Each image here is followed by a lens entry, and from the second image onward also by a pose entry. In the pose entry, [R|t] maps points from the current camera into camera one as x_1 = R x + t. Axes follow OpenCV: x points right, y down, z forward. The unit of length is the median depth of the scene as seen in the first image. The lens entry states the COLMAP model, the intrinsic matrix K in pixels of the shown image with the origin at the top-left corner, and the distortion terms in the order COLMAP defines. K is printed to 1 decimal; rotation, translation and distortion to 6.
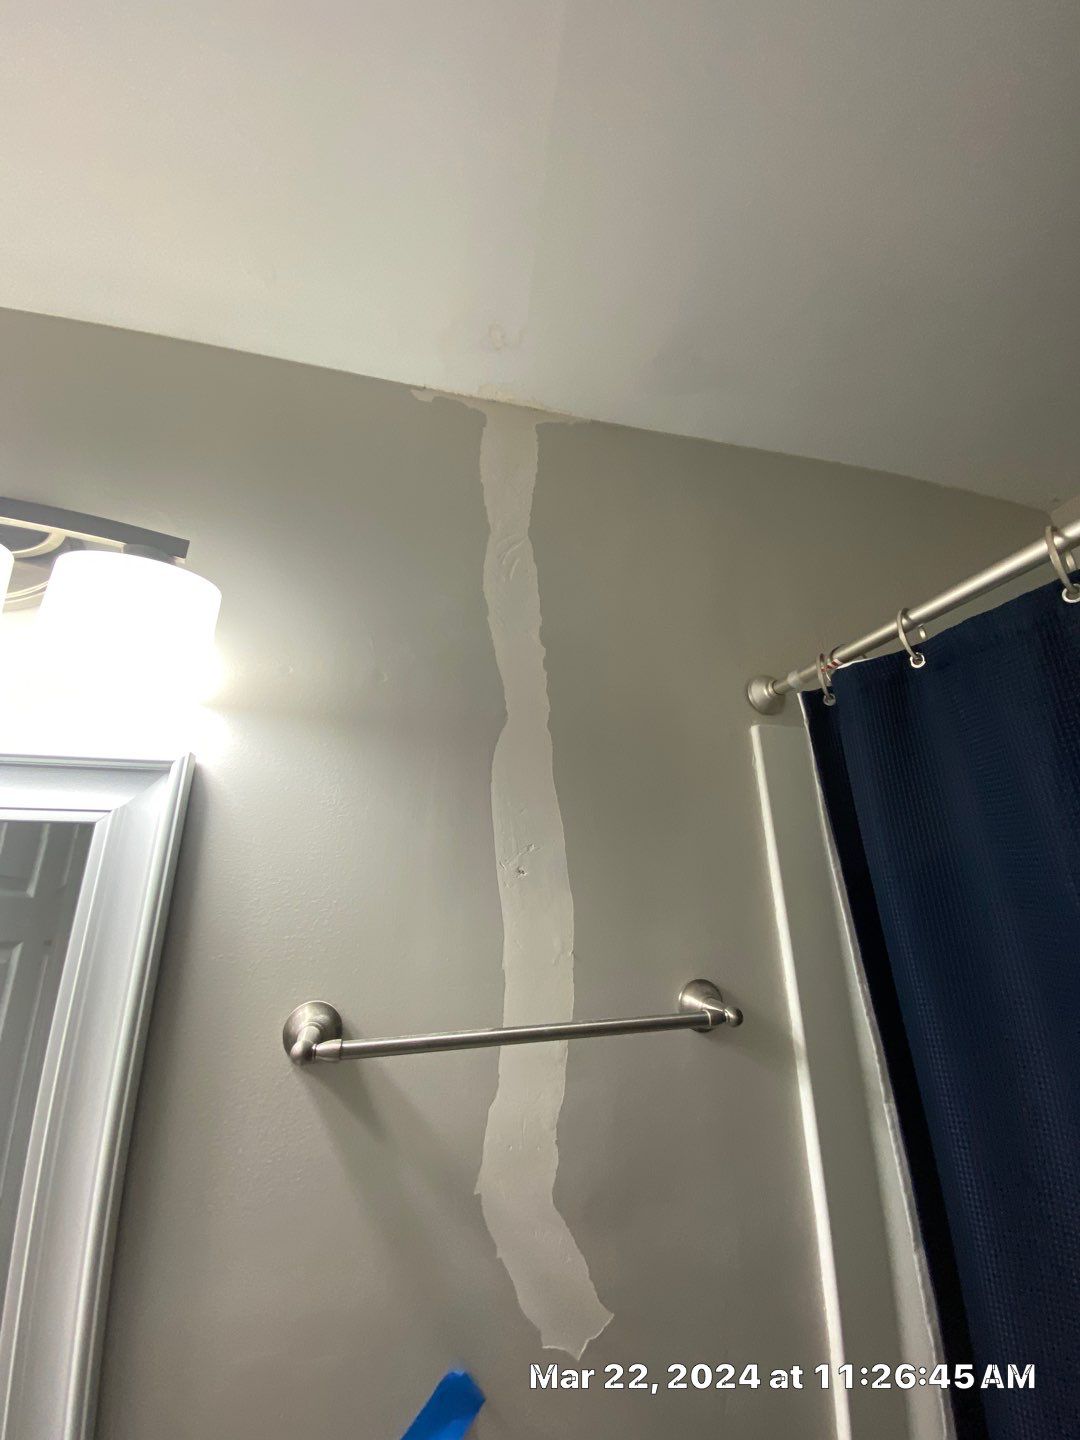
lens RADIAL K [[623.0, 0, 535.0], [0, 623.0, 701.2], [0, 0, 1]] dist [-0.018757, 0.000178]
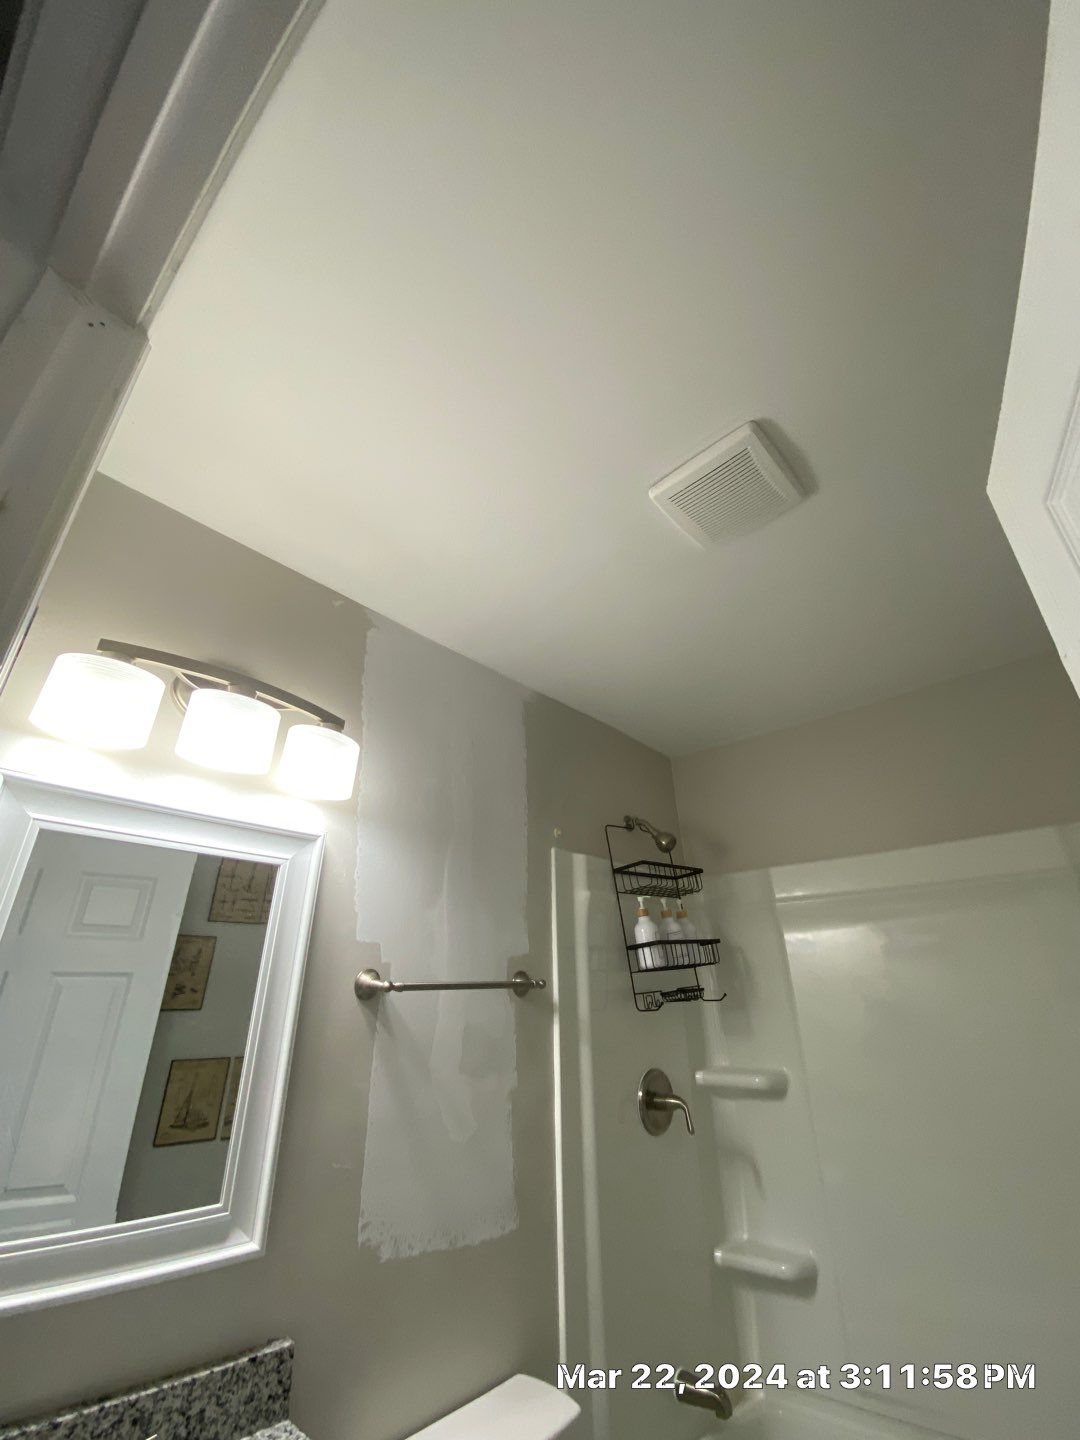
lens RADIAL K [[623.0, 0, 535.0], [0, 623.0, 701.2], [0, 0, 1]] dist [-0.018757, 0.000178]
pose [[0.852328, 0.238673, 0.465374, -0.997536], [-0.187800, 0.970125, -0.153587, -0.135630], [-0.488128, 0.043509, 0.871687, -0.998307]]
